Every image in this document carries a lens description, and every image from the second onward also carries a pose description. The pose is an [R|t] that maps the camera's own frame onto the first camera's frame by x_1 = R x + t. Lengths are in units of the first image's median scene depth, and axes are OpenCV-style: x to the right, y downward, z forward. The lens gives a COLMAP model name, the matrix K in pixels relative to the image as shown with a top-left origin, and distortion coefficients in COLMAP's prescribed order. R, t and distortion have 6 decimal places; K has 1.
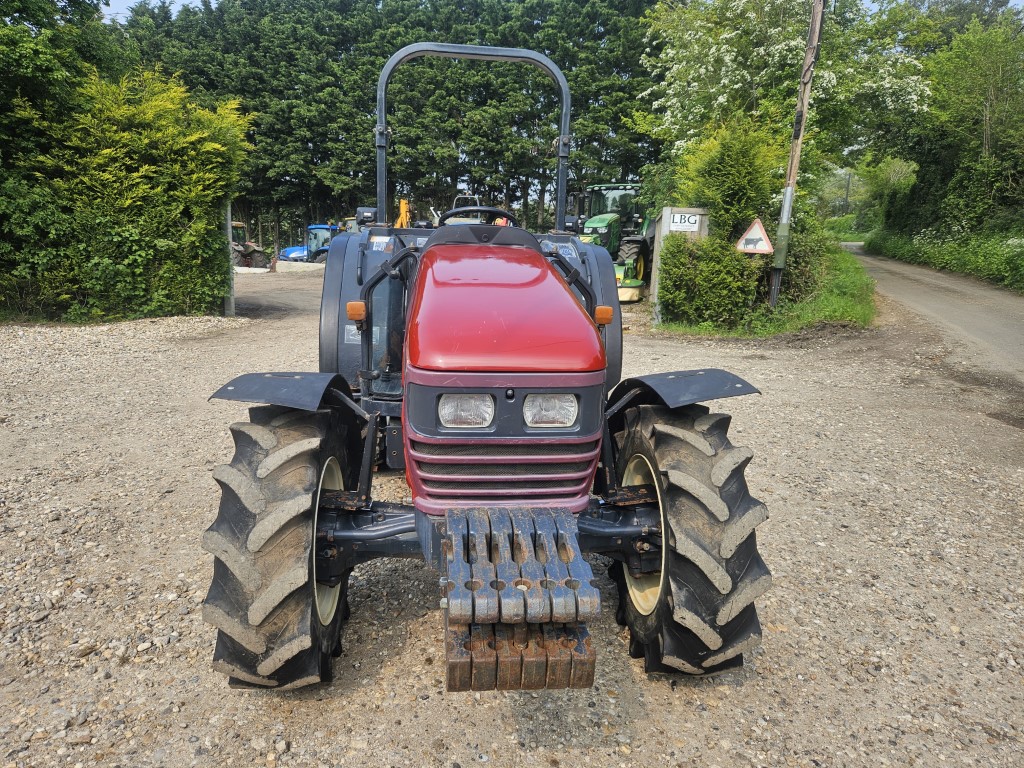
lens RADIAL K [[752.5, 0, 520.1], [0, 752.5, 395.5], [0, 0, 1]] dist [0.073565, -0.078120]
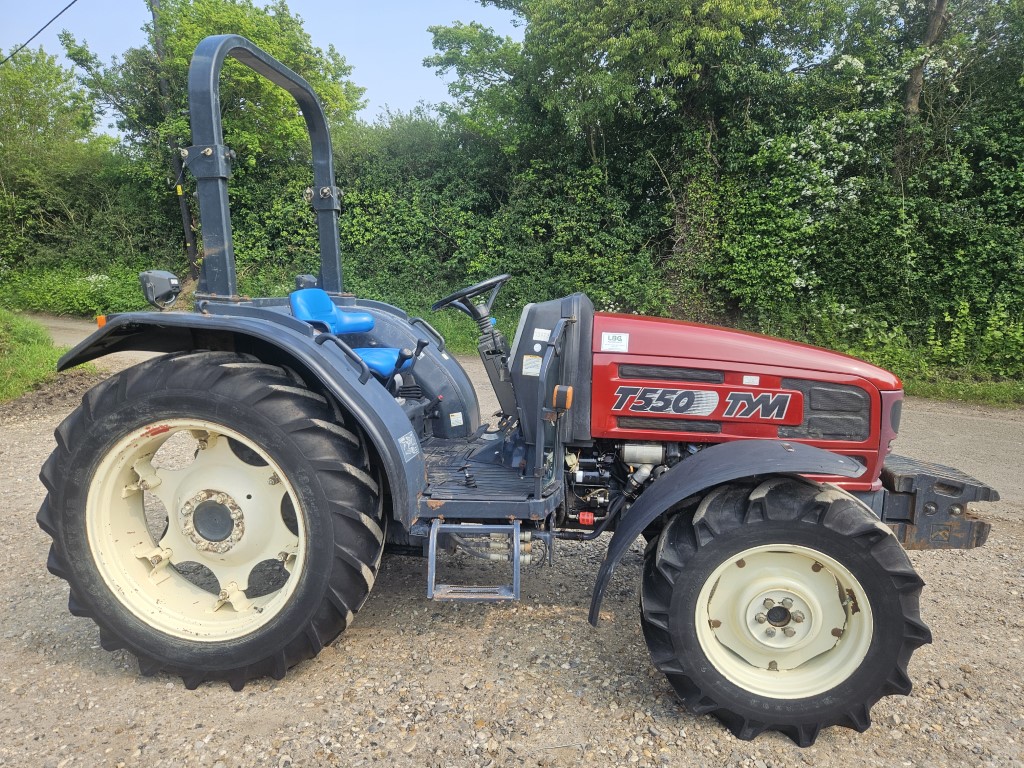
lens RADIAL K [[752.5, 0, 520.1], [0, 752.5, 395.5], [0, 0, 1]] dist [0.073565, -0.078120]
pose [[0.109299, -0.183695, 0.976888, -0.394836], [0.210863, 0.964693, 0.157809, -0.090202], [-0.971386, 0.188742, 0.144175, 0.310177]]
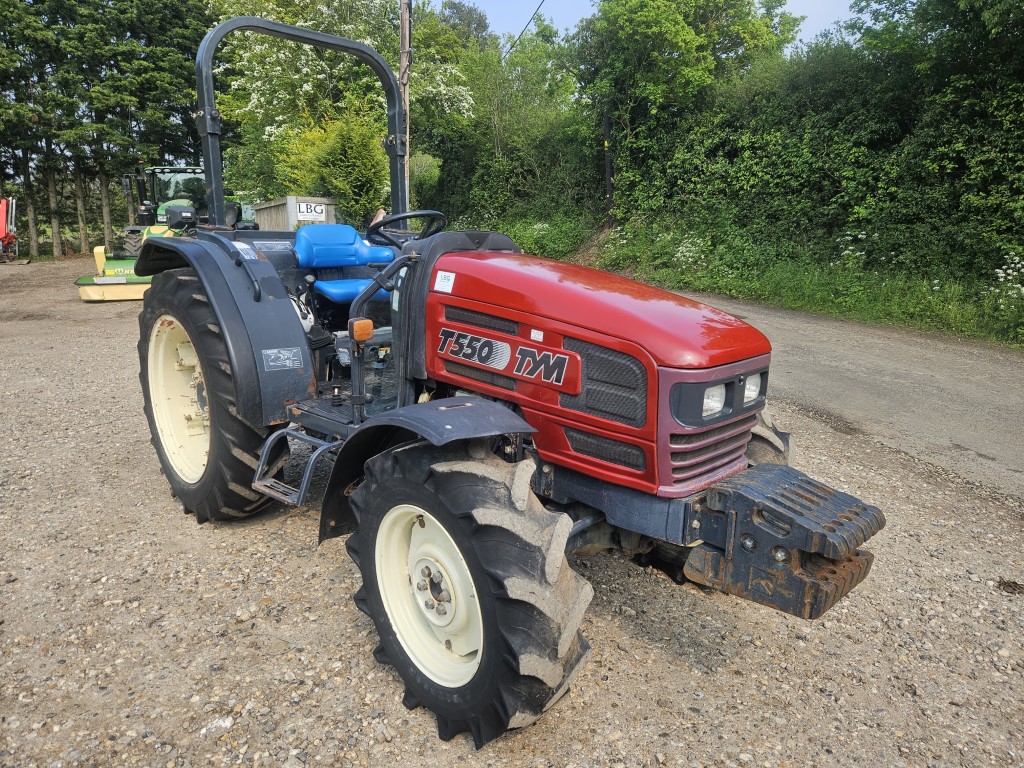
lens RADIAL K [[752.5, 0, 520.1], [0, 752.5, 395.5], [0, 0, 1]] dist [0.073565, -0.078120]
pose [[0.742063, -0.166353, 0.649361, -0.267064], [0.149580, 0.985385, 0.081502, -0.031998], [-0.653429, 0.036652, 0.756100, 0.079090]]
